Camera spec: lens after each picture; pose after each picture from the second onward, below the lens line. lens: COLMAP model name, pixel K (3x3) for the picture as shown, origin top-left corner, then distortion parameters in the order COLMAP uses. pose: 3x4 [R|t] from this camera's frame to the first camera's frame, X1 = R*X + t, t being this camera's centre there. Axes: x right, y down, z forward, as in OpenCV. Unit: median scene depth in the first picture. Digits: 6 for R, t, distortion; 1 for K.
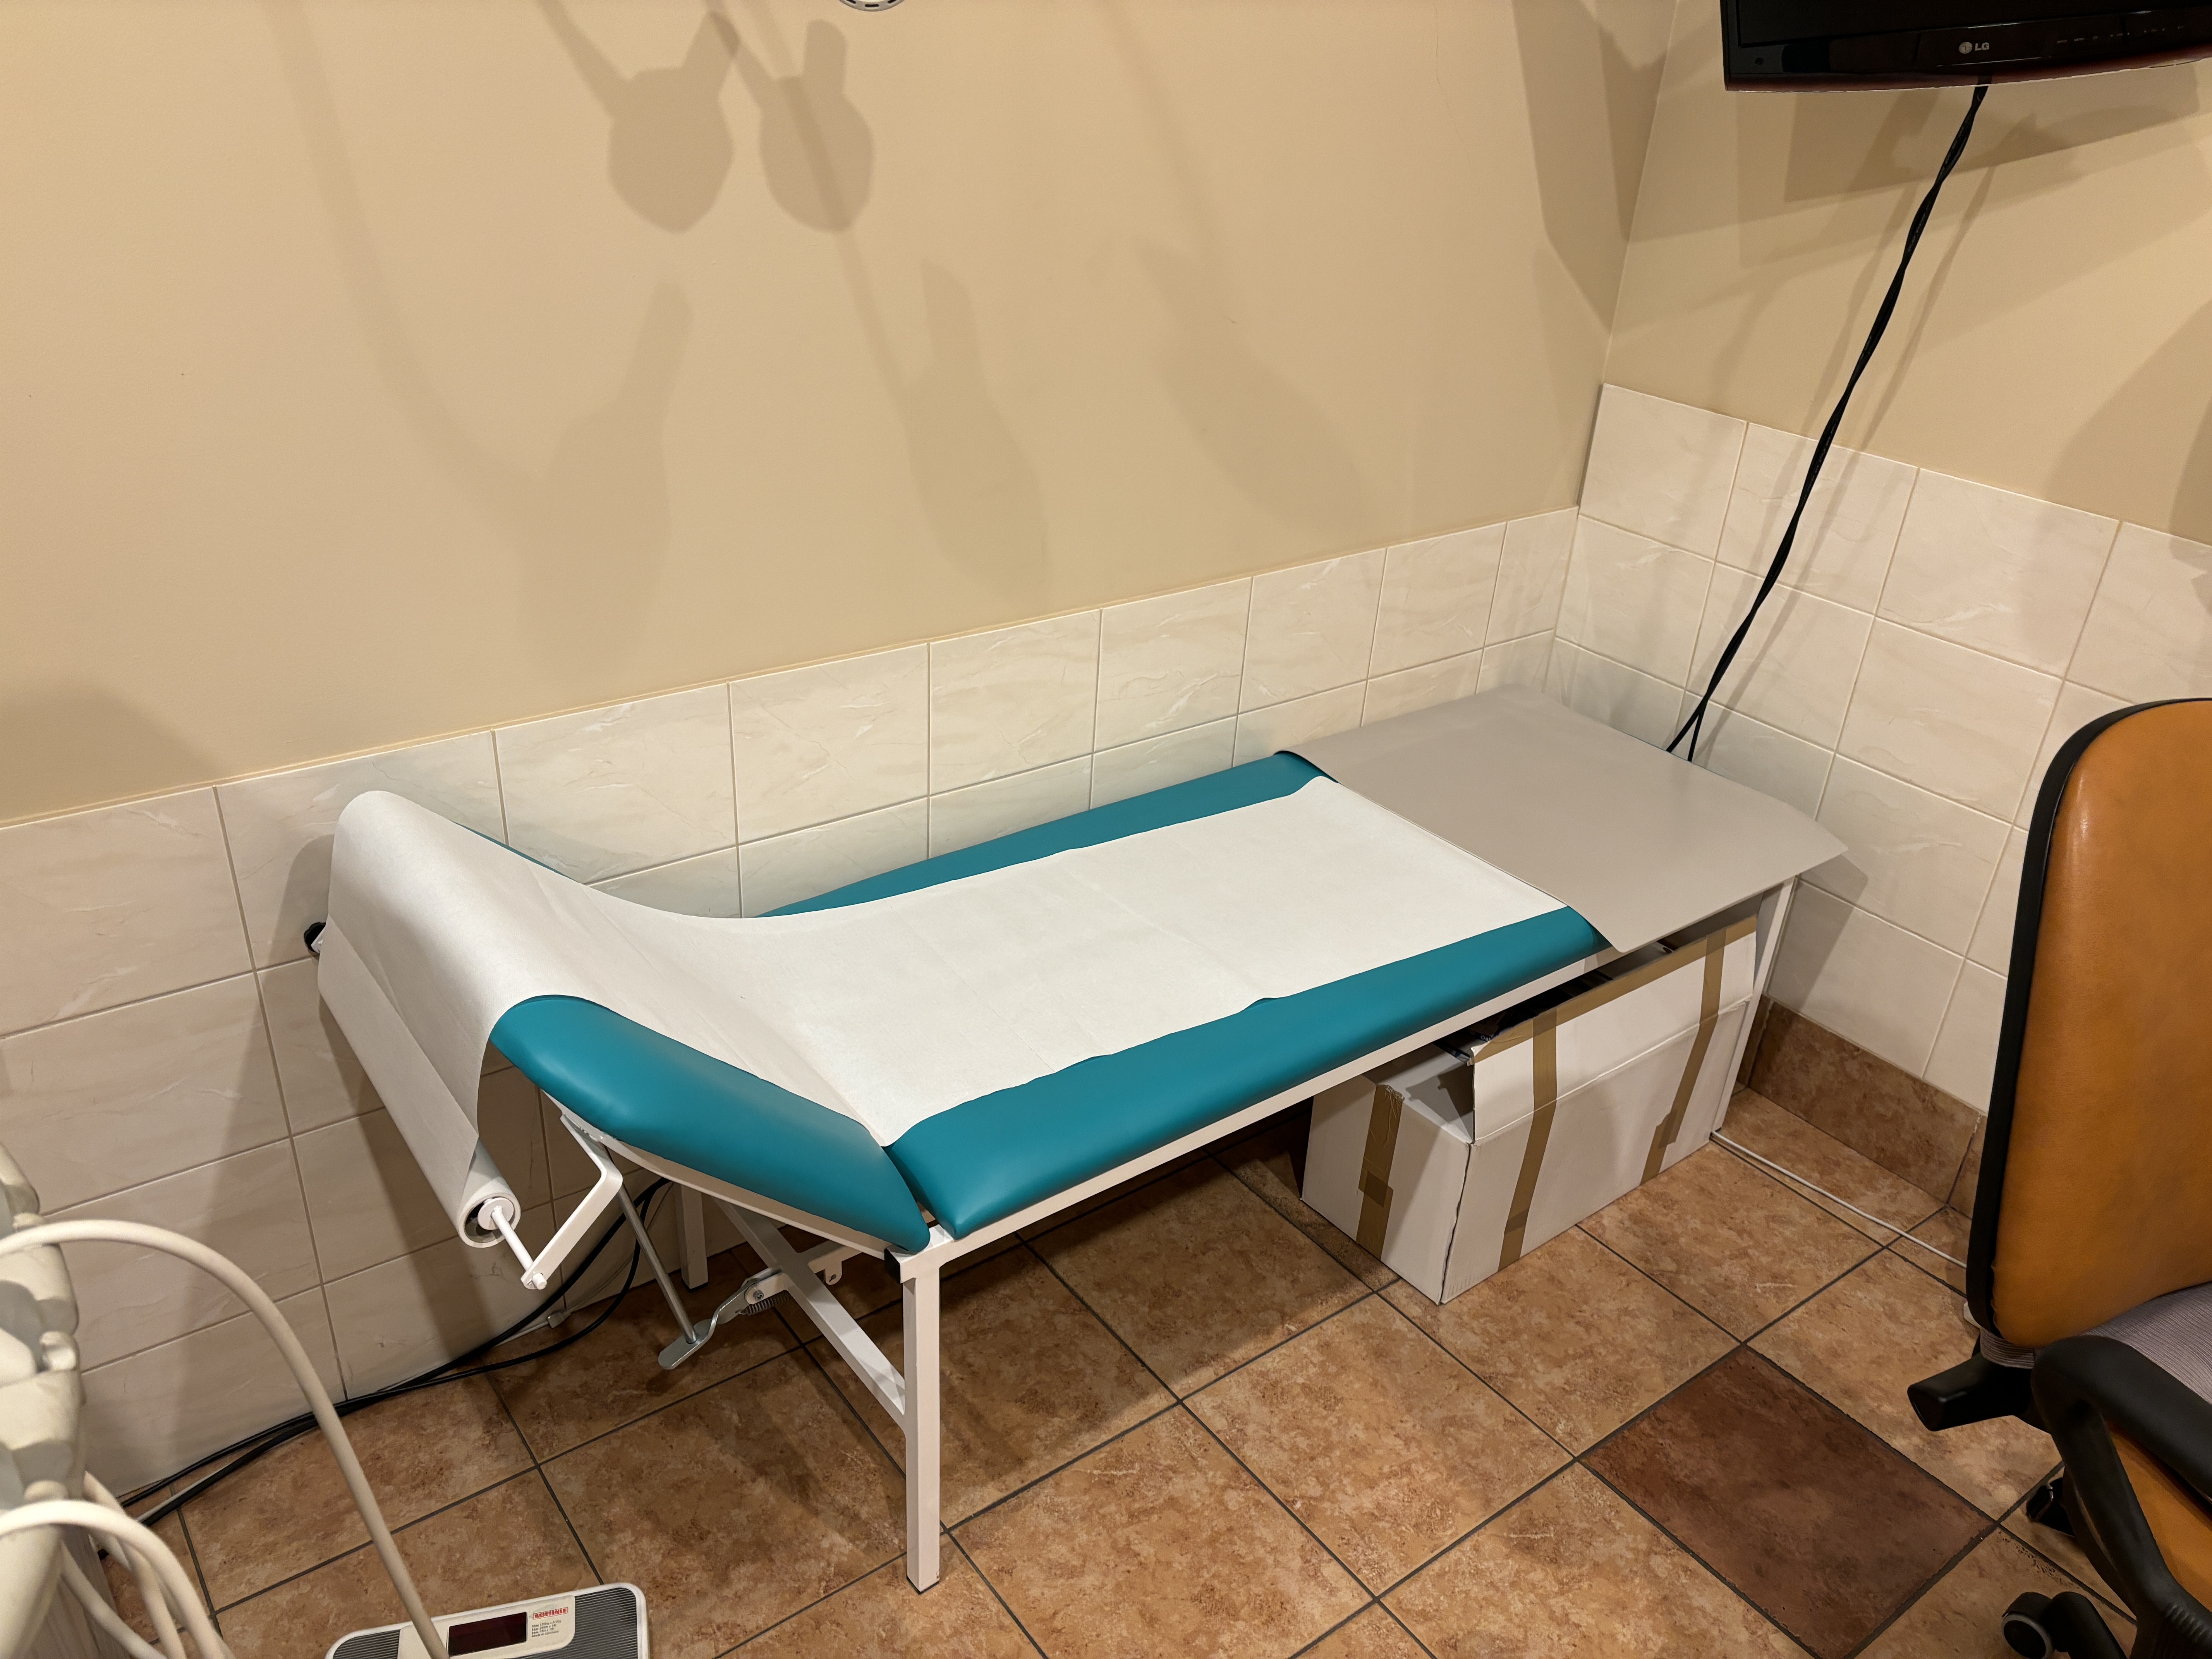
lens RADIAL K [[1675.3, 0, 1115.5], [0, 1675.3, 847.9], [0, 0, 1]] dist [0.027679, -0.022697]
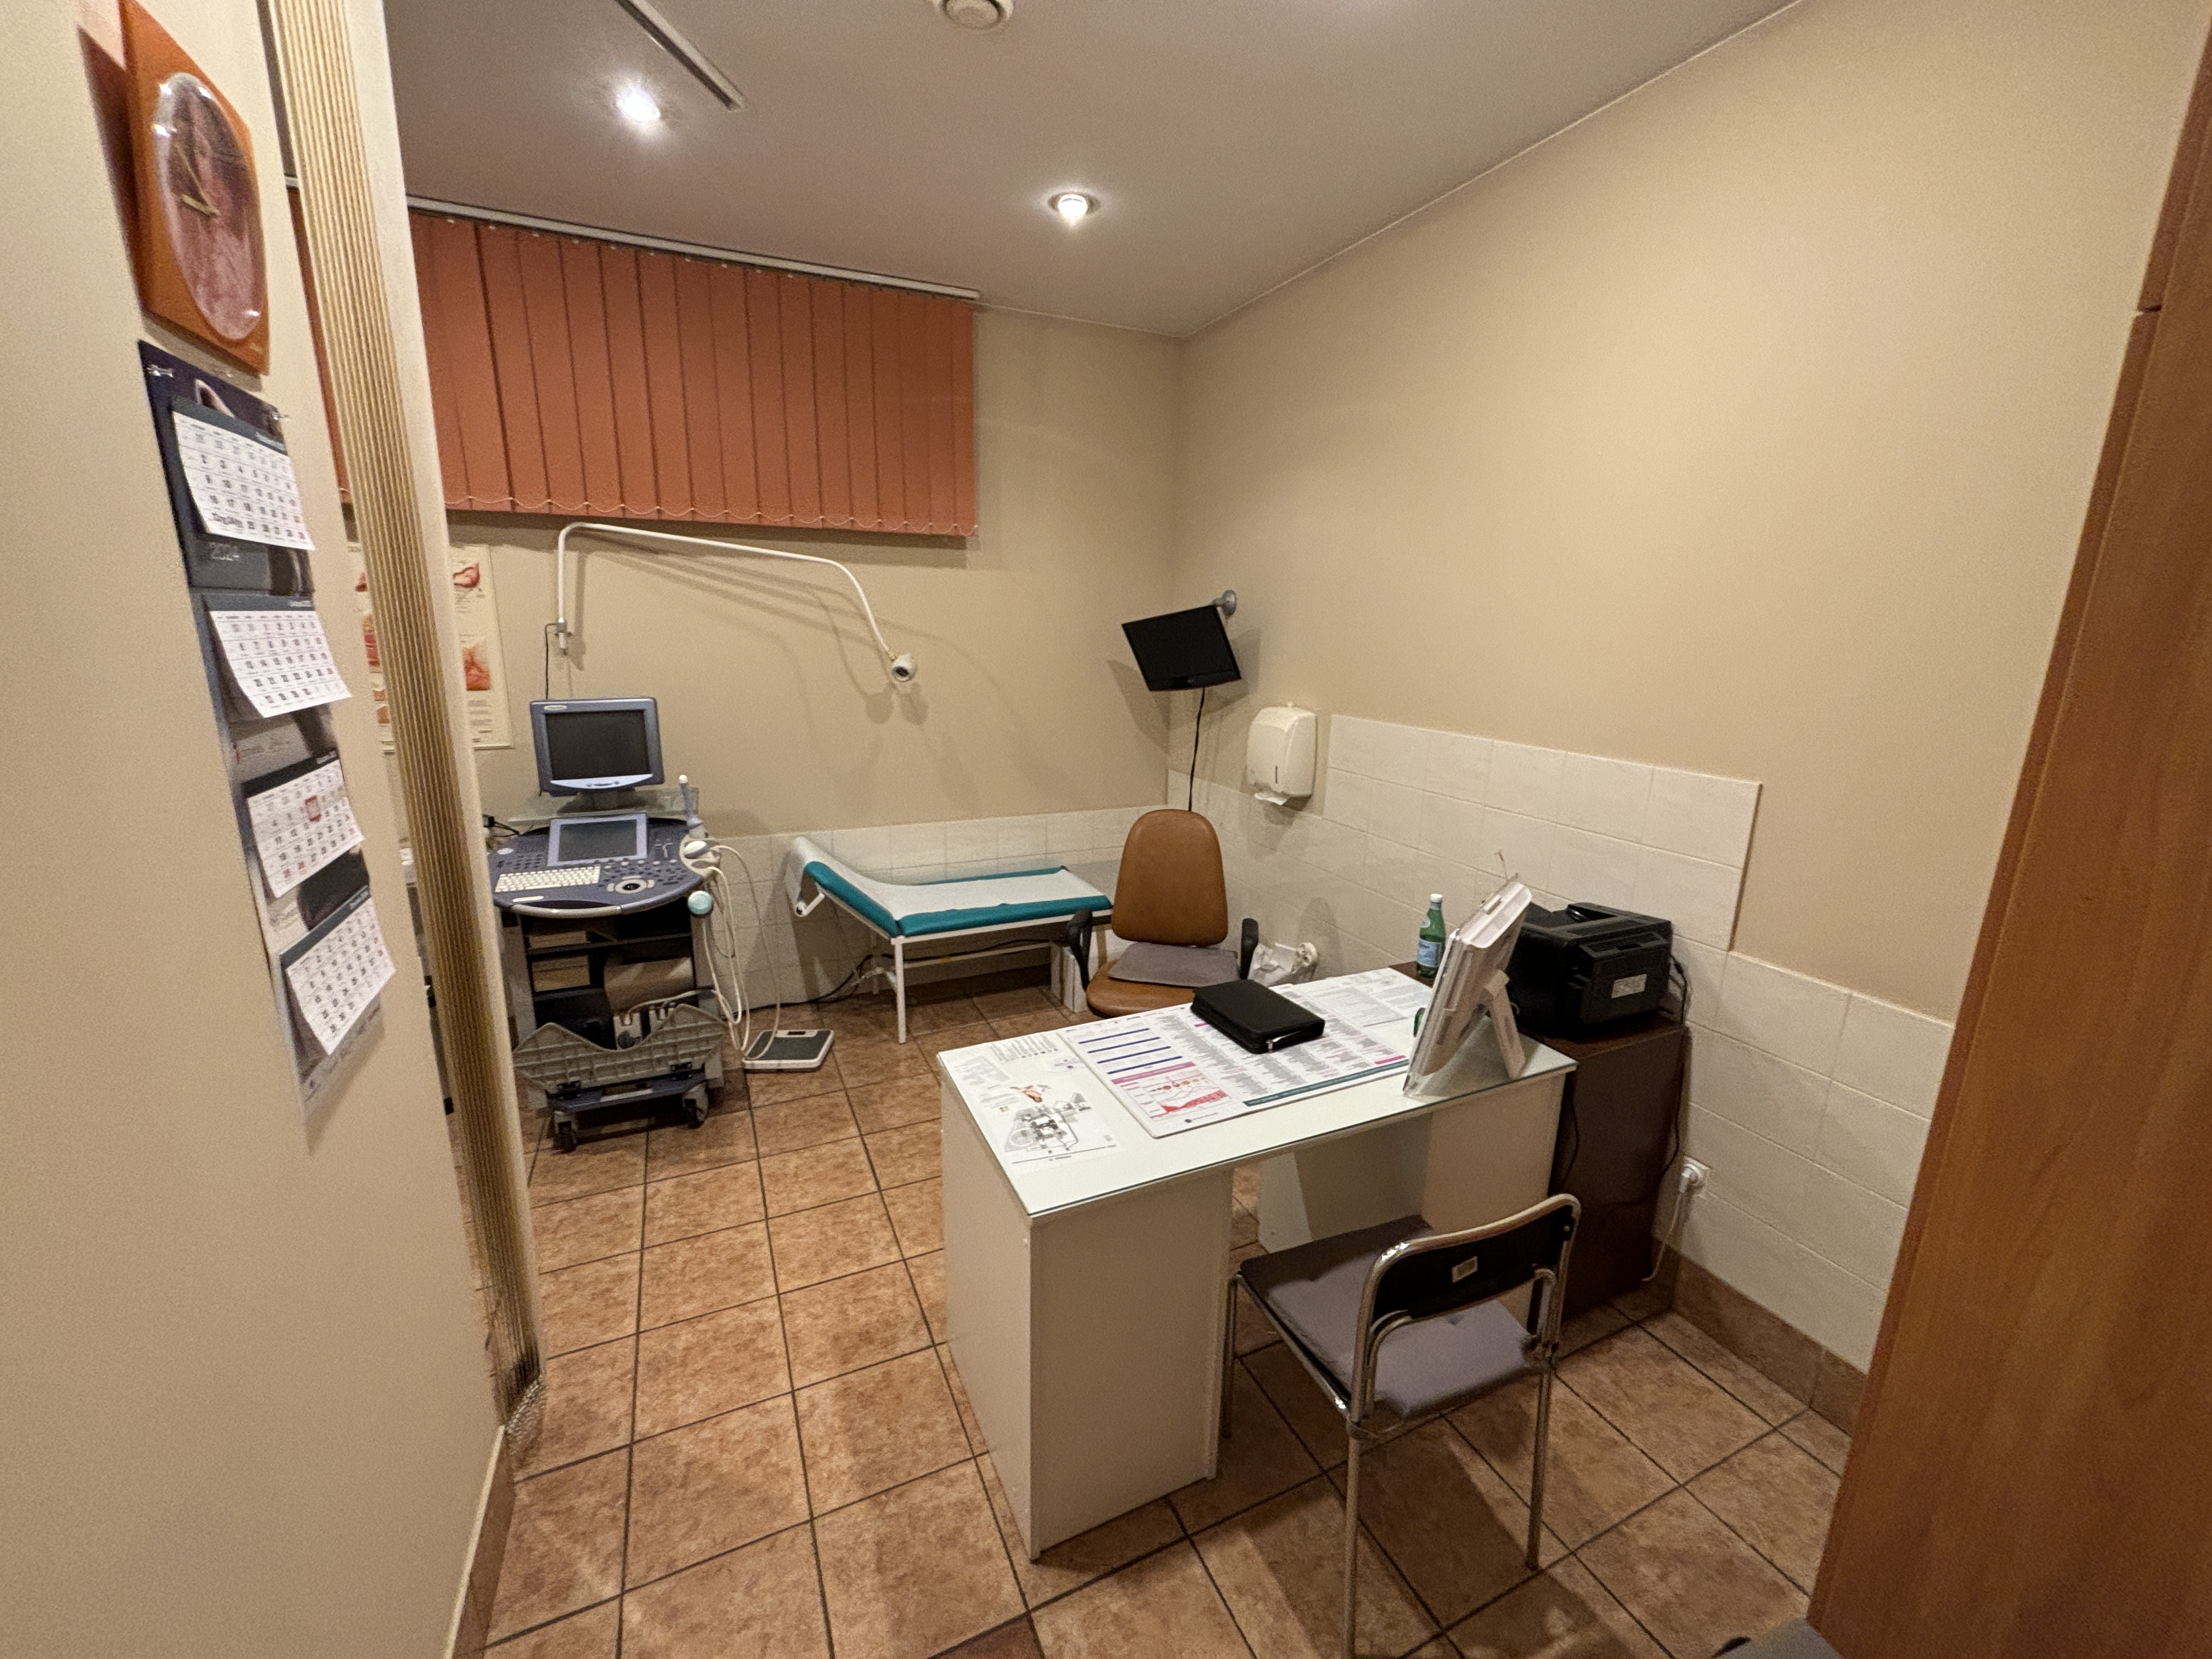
lens RADIAL K [[882.7, 0, 1103.4], [0, 882.7, 820.8], [0, 0, 1]] dist [-0.006767, -0.000562]
pose [[0.978136, 0.007252, -0.207838, 0.672904], [-0.064054, 0.961312, -0.267913, 0.397331], [0.197854, 0.275368, 0.940758, -0.867131]]
